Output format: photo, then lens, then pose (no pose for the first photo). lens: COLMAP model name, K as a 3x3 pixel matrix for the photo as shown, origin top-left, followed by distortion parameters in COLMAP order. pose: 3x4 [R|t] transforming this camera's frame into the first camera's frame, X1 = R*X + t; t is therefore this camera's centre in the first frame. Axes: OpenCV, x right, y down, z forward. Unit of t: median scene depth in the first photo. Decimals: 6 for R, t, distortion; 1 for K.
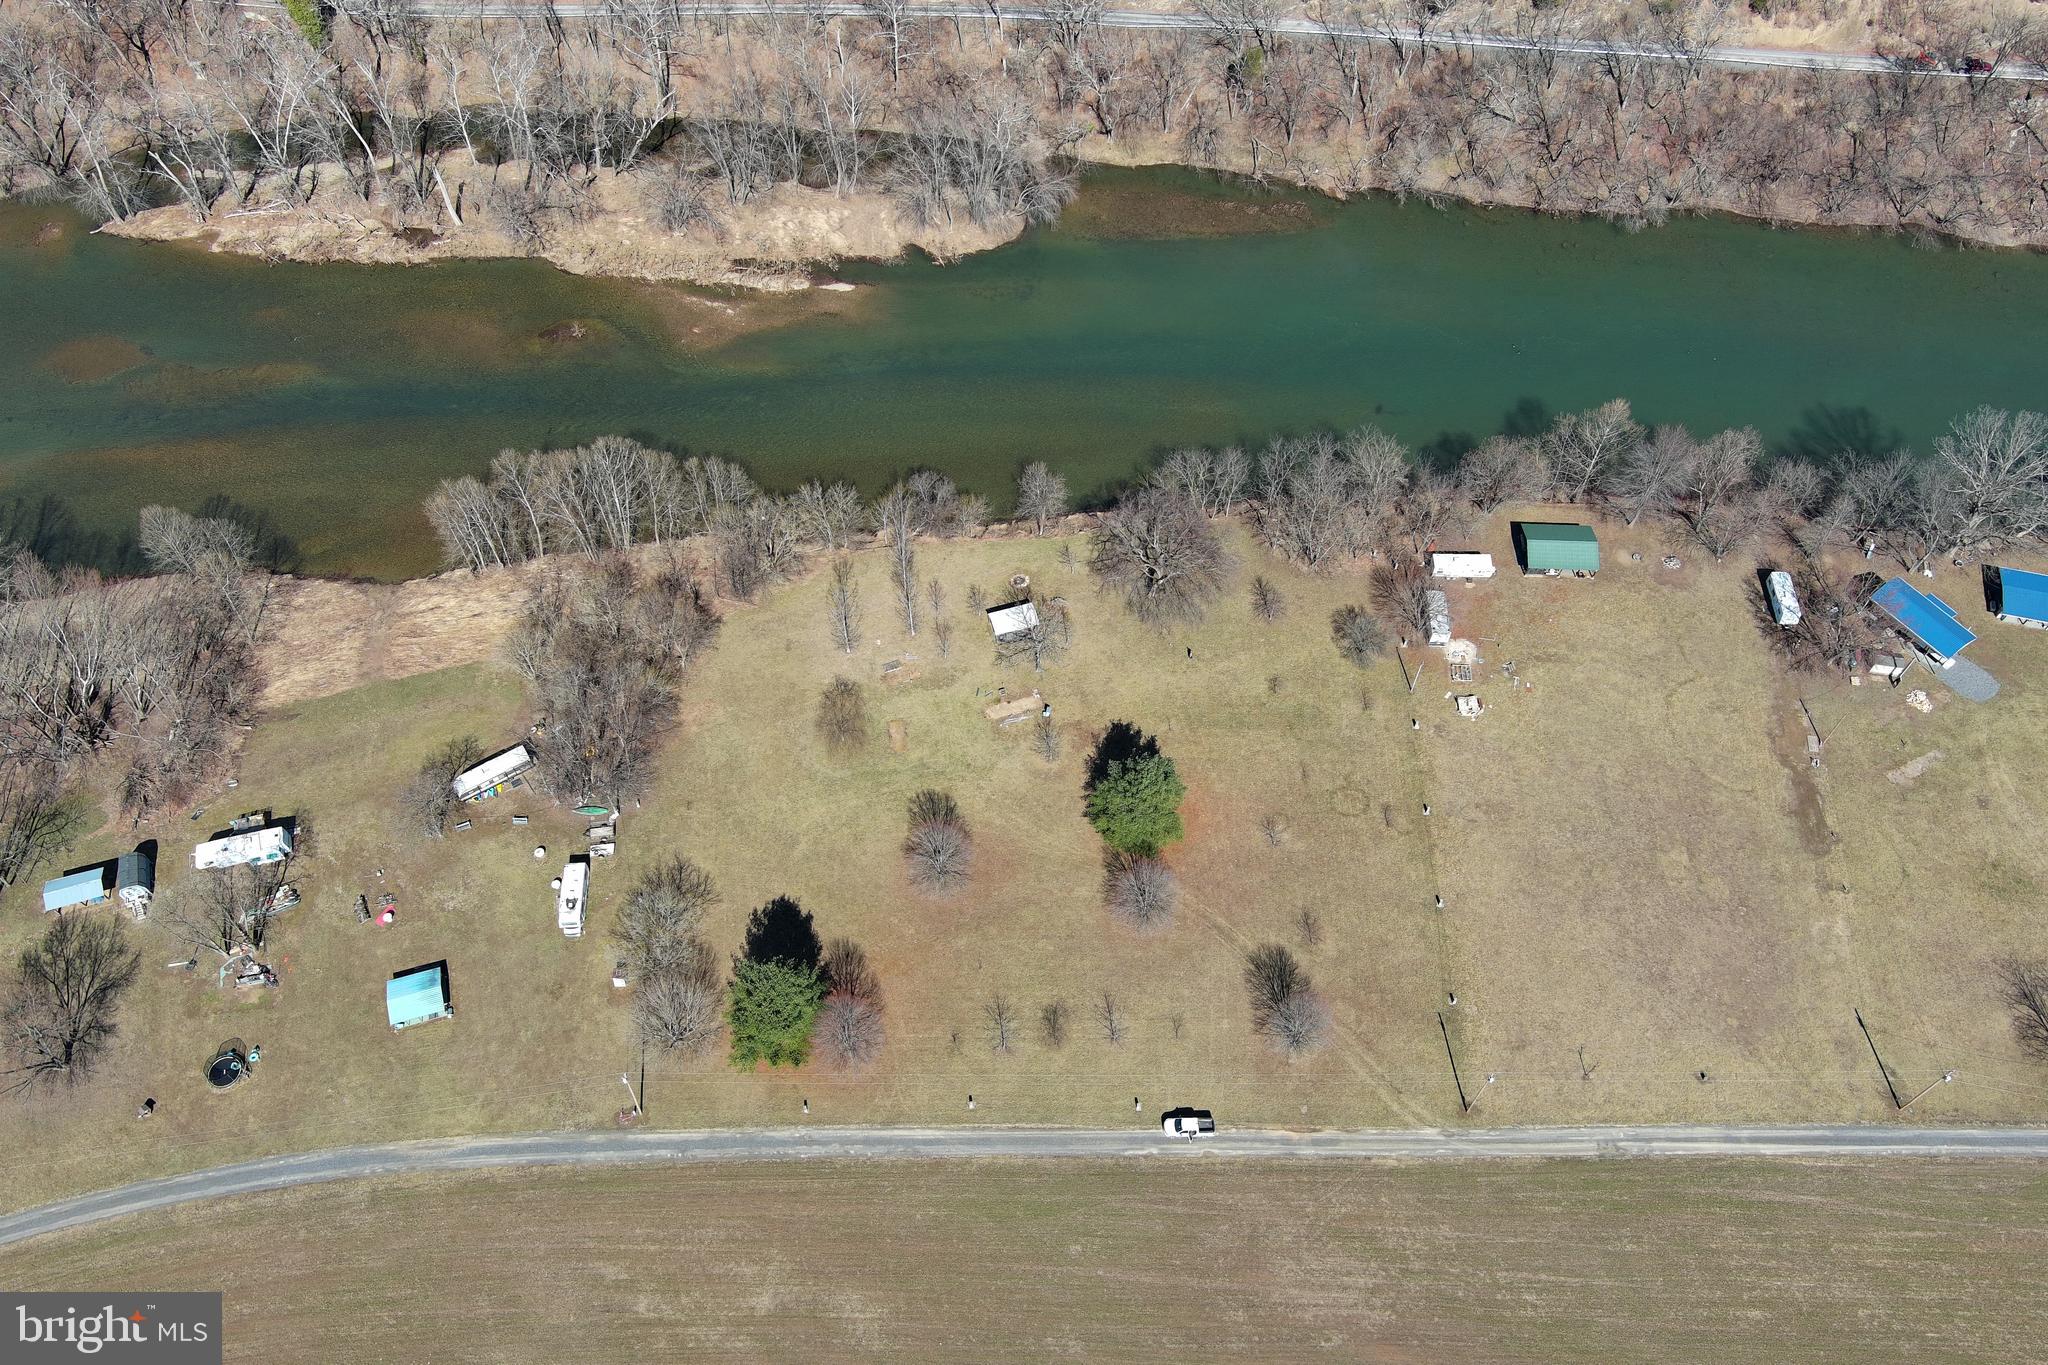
lens RADIAL K [[1586.7, 0, 1021.3], [0, 1586.7, 686.5], [0, 0, 1]] dist [0.032560, -0.040569]
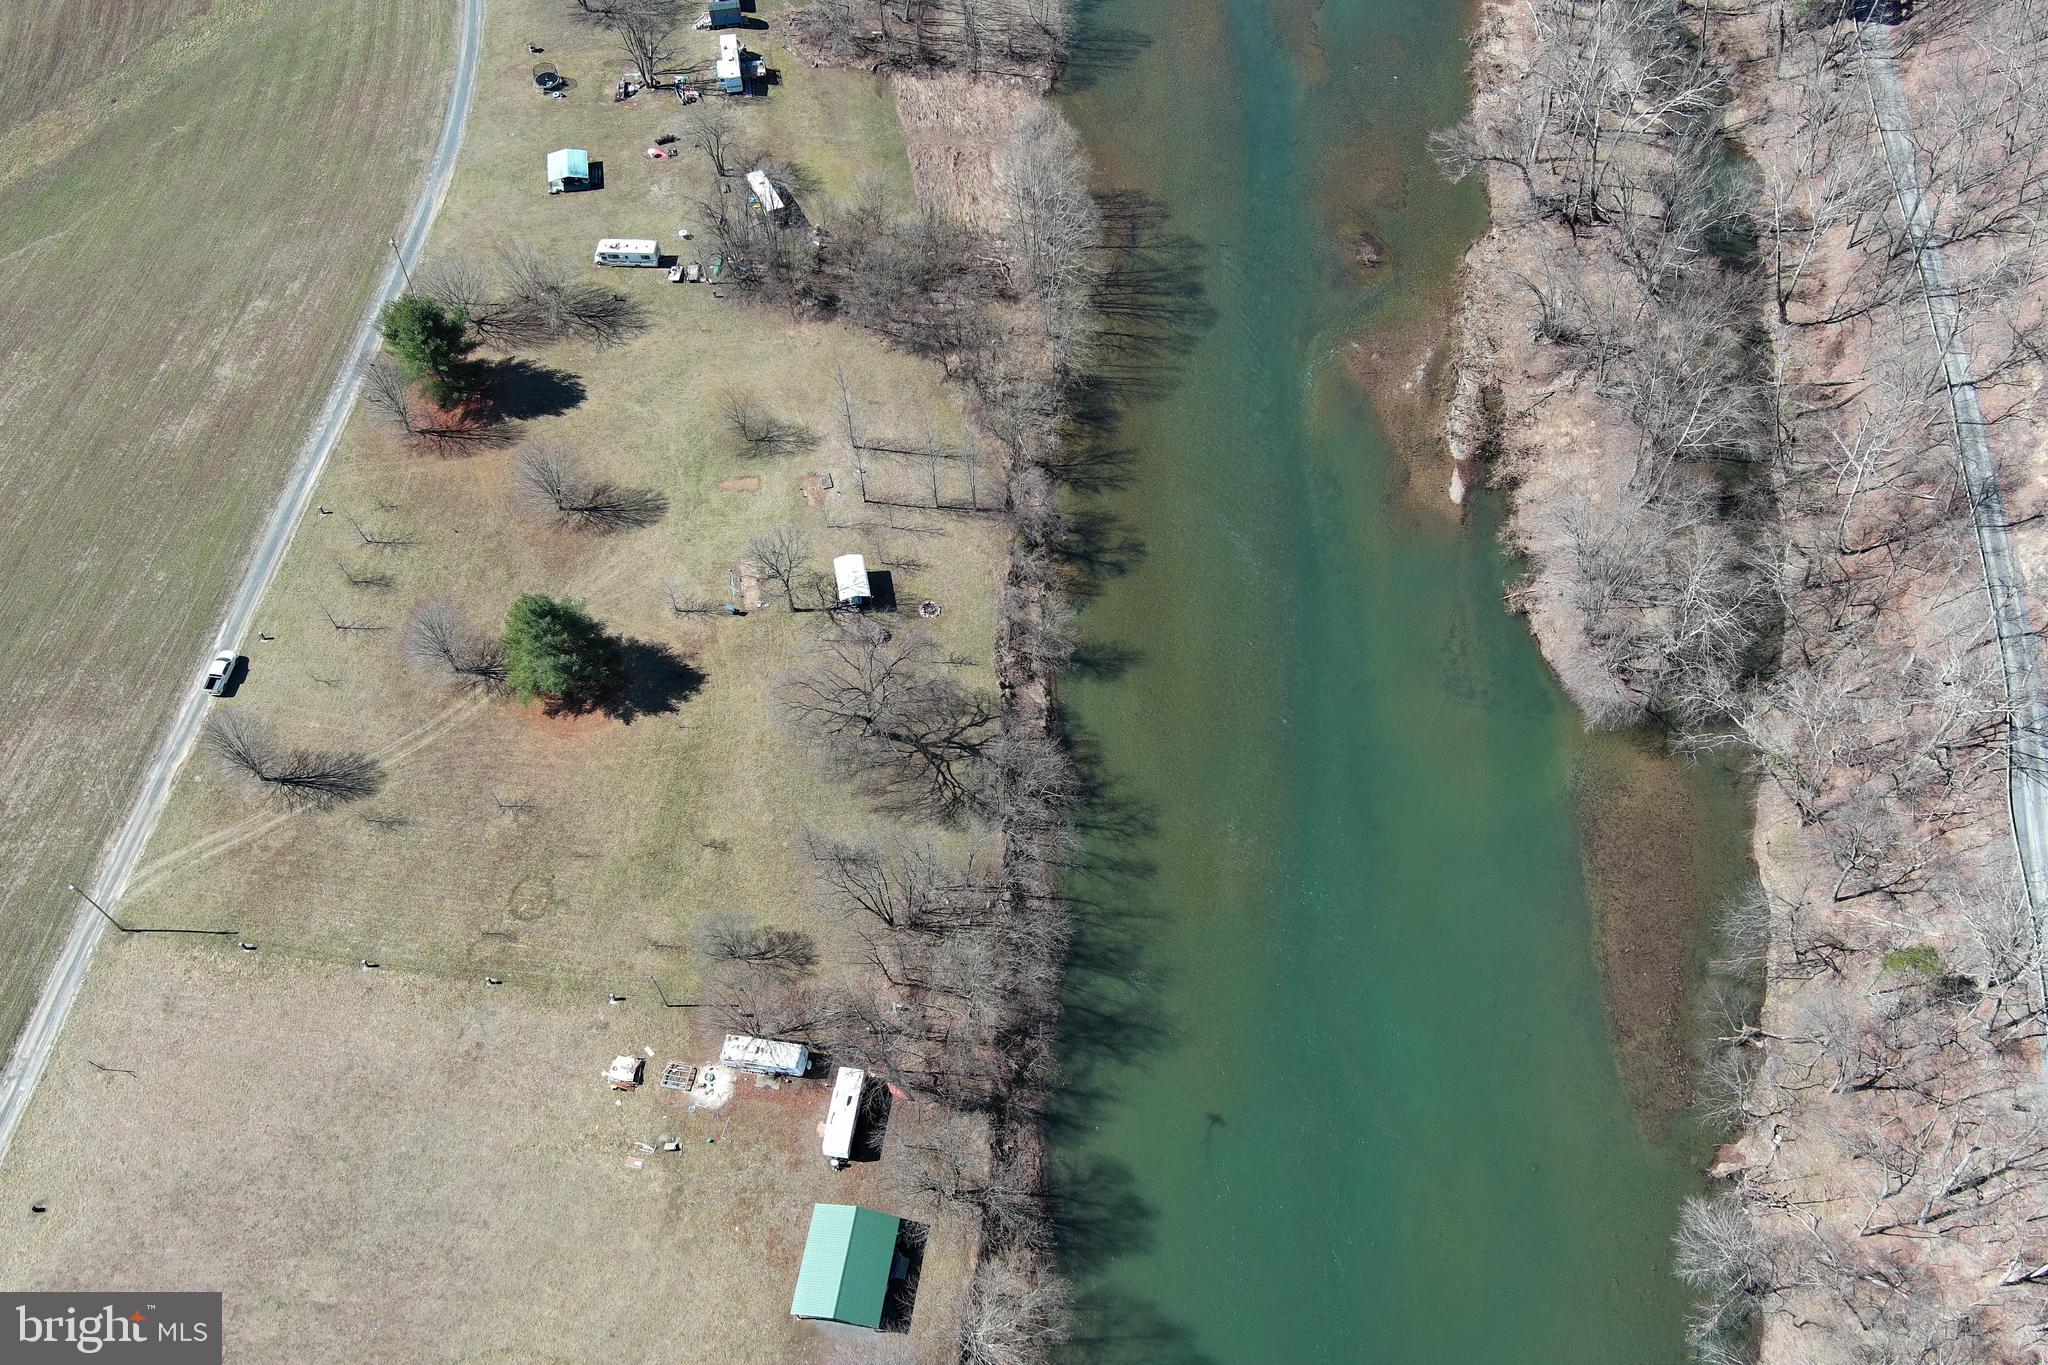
lens RADIAL K [[1588.1, 0, 1019.1], [0, 1588.1, 690.1], [0, 0, 1]] dist [0.017767, -0.007101]
pose [[-0.114483, 0.828439, -0.548254, 0.553394], [-0.828407, 0.224989, 0.512954, -0.596662], [0.548302, 0.512902, 0.660527, 0.555735]]
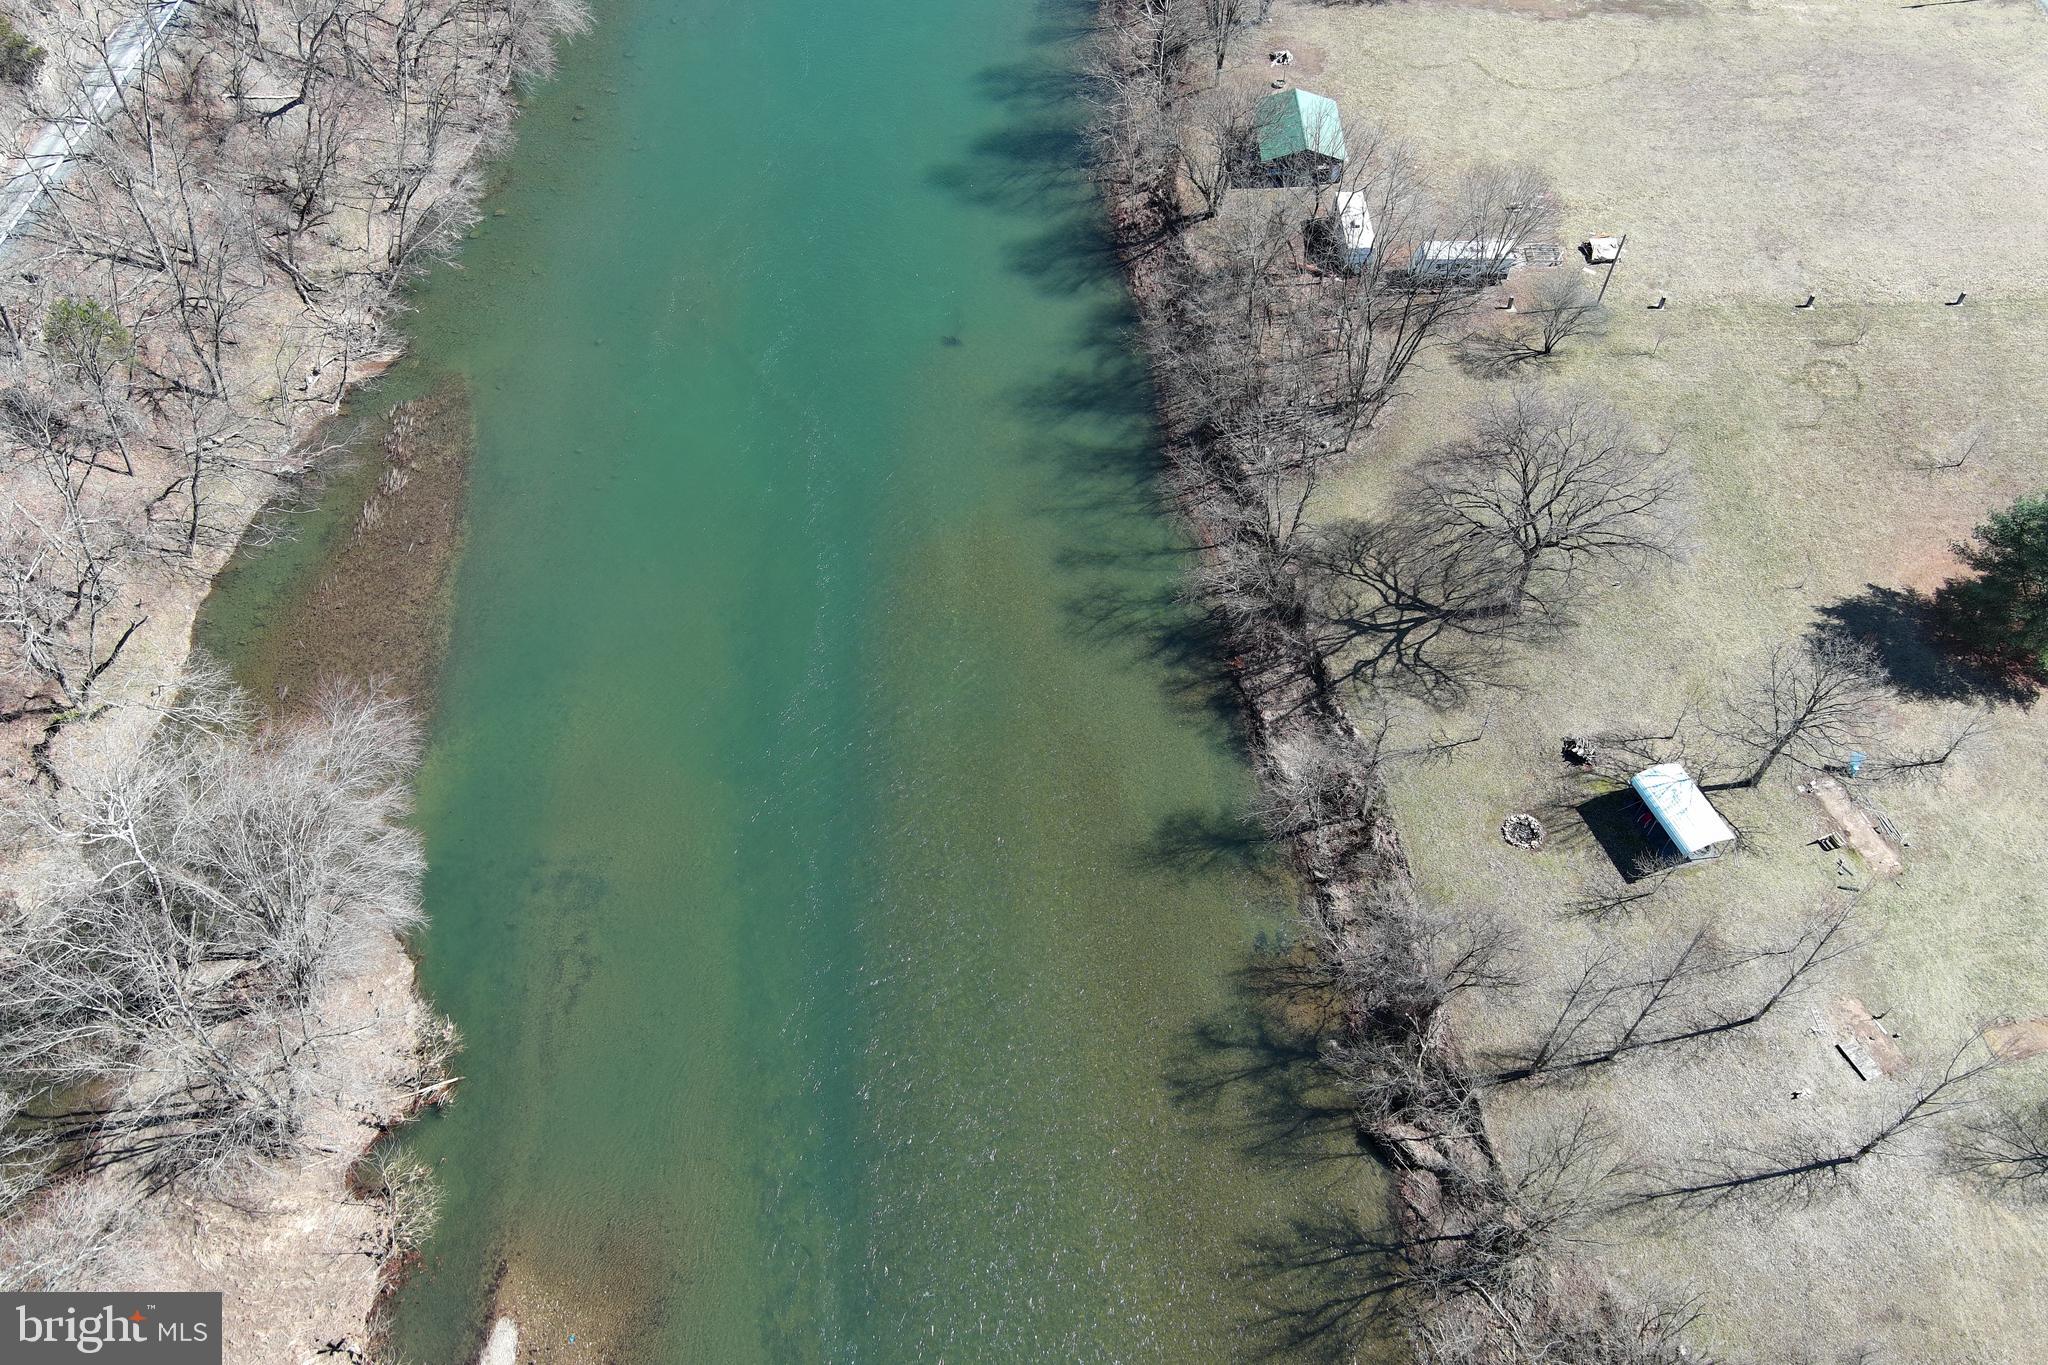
lens RADIAL K [[1565.6, 0, 1018.1], [0, 1565.6, 696.8], [0, 0, 1]] dist [0.022956, -0.025984]
pose [[-0.045176, -0.797451, 0.601690, -0.273380], [0.828911, 0.306237, 0.468108, -0.474986], [-0.557553, 0.519895, 0.647182, 0.860543]]
